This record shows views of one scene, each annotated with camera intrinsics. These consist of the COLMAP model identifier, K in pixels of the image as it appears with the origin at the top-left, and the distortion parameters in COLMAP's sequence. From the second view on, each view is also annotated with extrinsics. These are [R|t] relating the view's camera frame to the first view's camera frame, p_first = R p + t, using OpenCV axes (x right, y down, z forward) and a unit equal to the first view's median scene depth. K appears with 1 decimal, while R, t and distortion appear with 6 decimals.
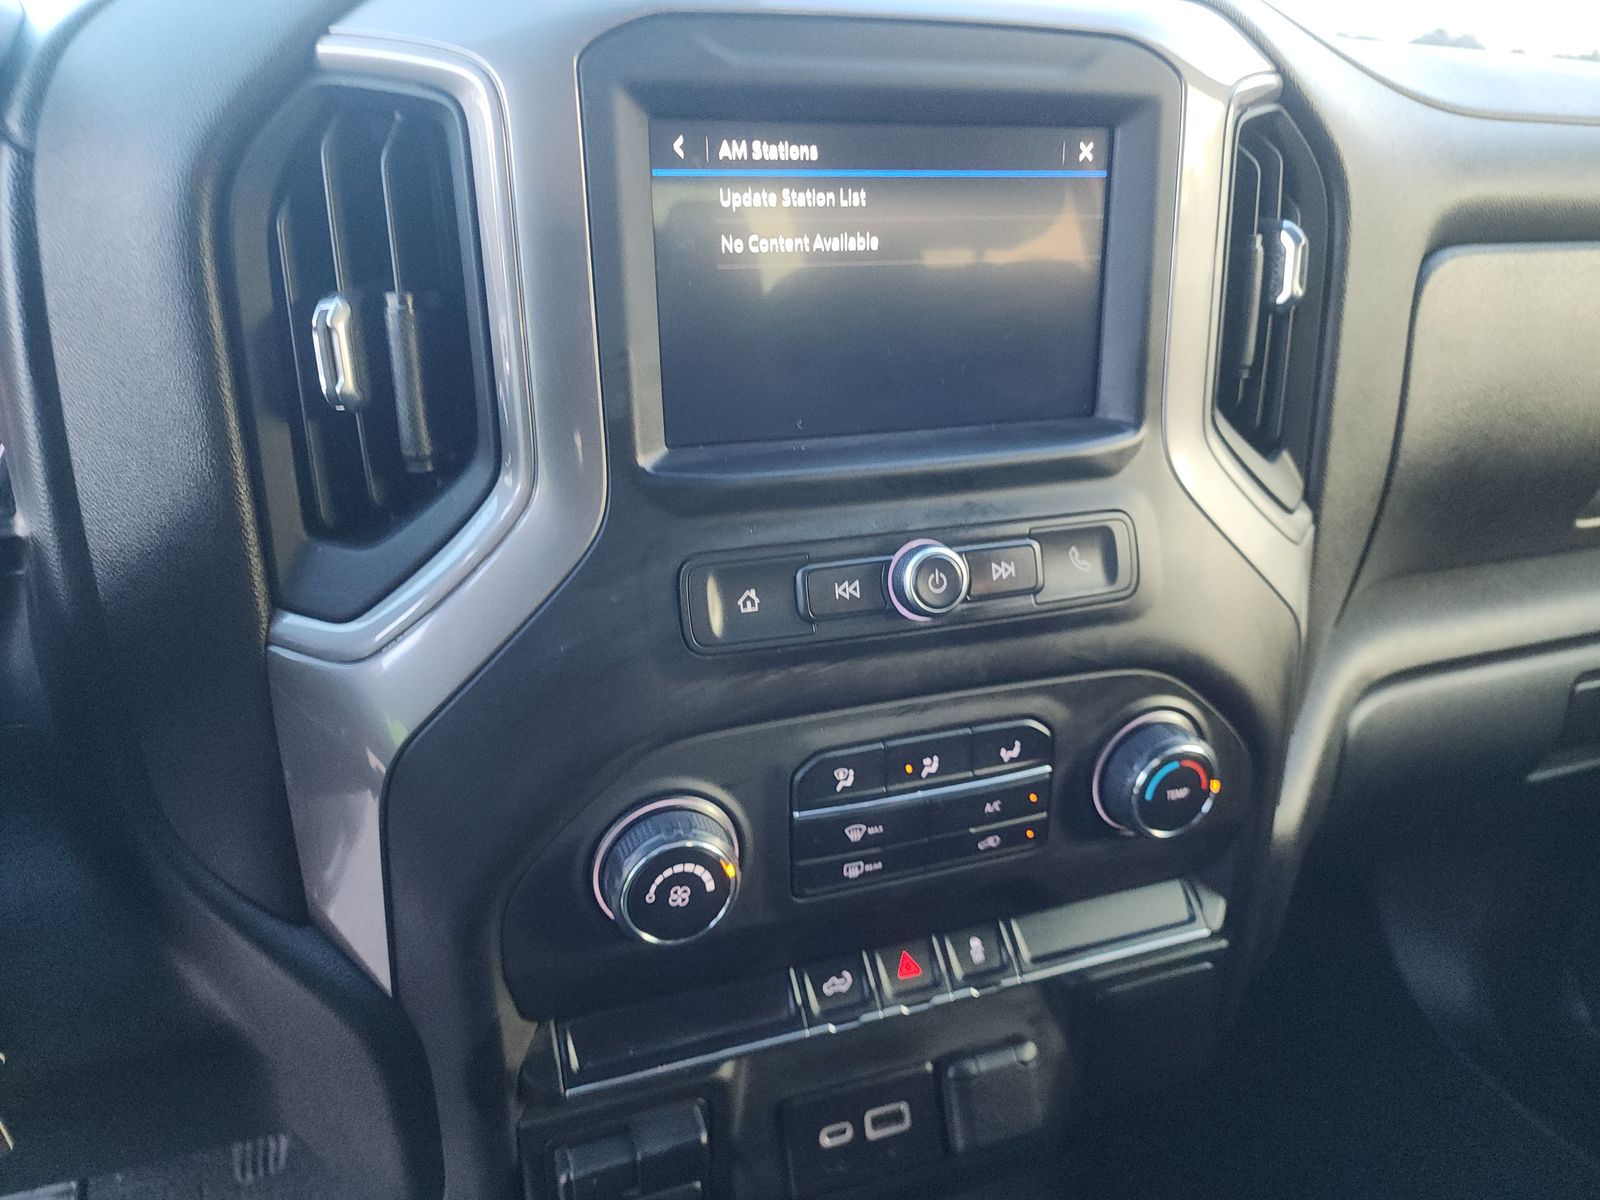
lens RADIAL K [[1064.9, 0, 800.3], [0, 1064.9, 572.8], [0, 0, 1]] dist [0.005625, 0.000287]
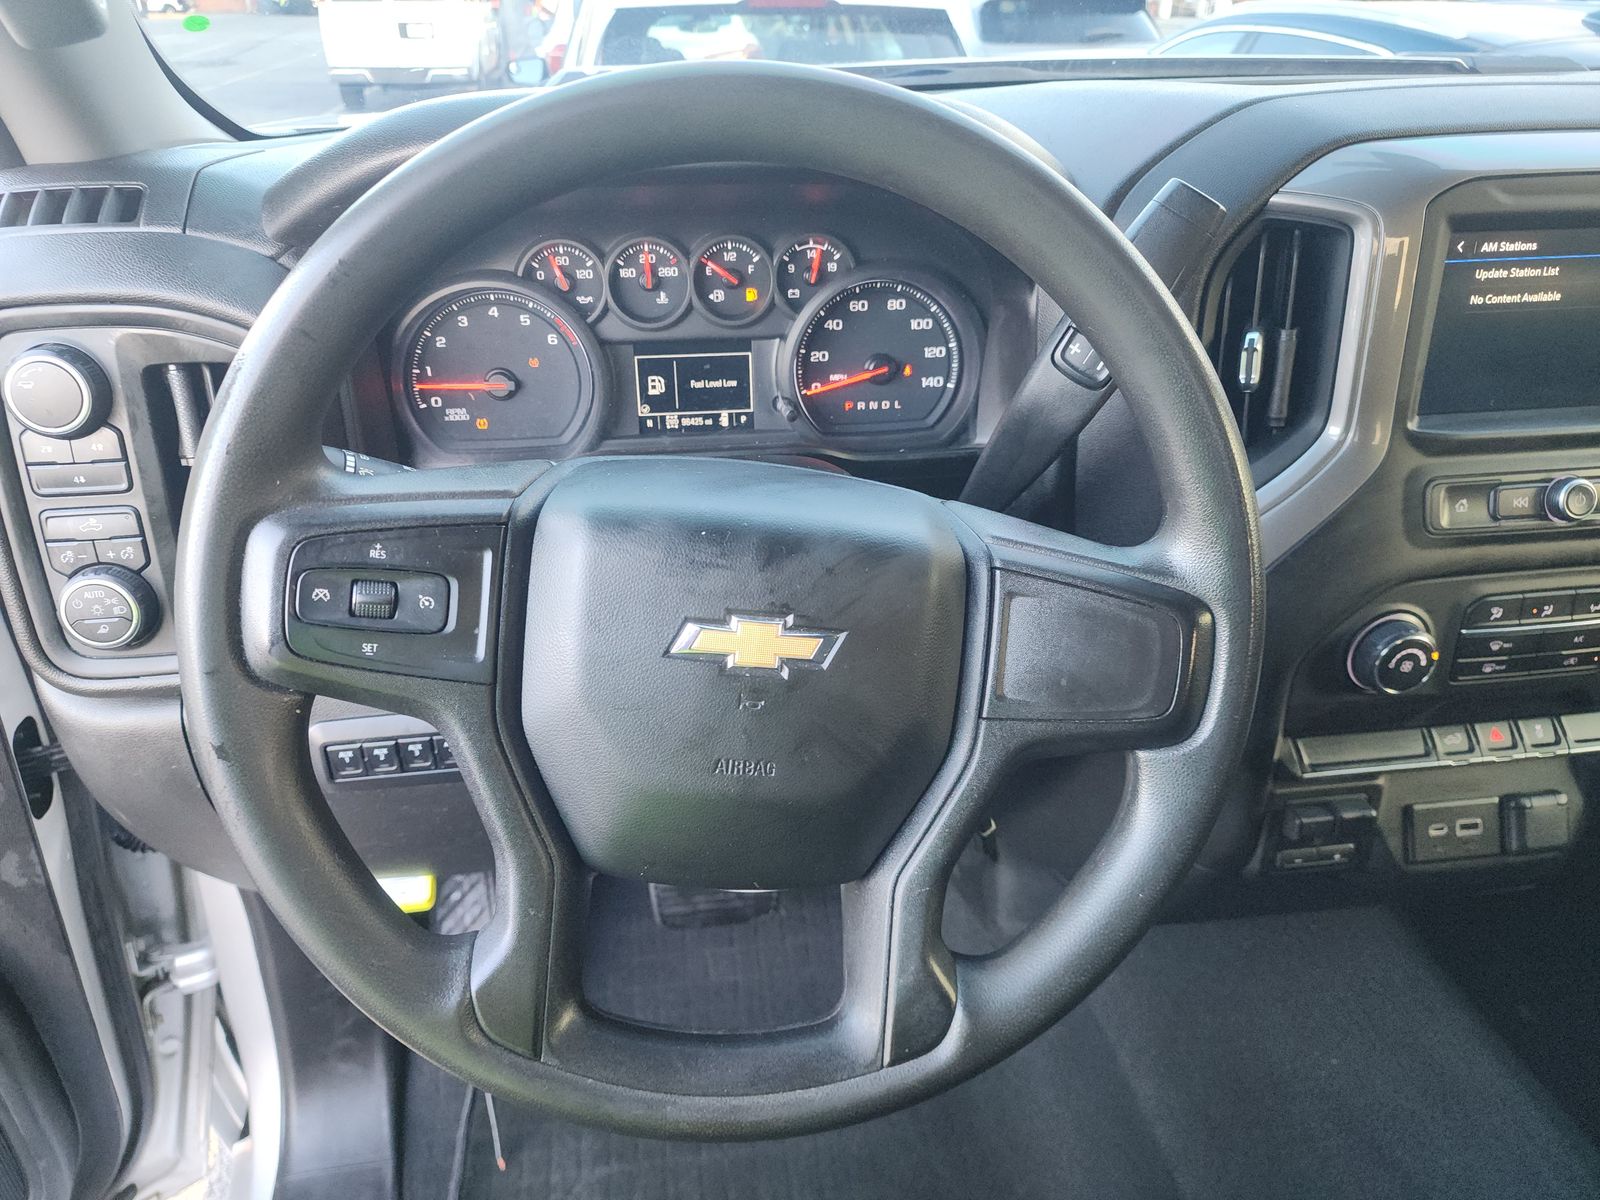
lens RADIAL K [[1018.5, 0, 800.0], [0, 1018.5, 600.0], [0, 0, 1]] dist [0.005757, 0.000449]
pose [[0.978458, 0.063451, -0.196456, -0.739770], [-0.046795, 0.994994, 0.088296, 0.079577], [0.201075, -0.077201, 0.976529, -0.841446]]
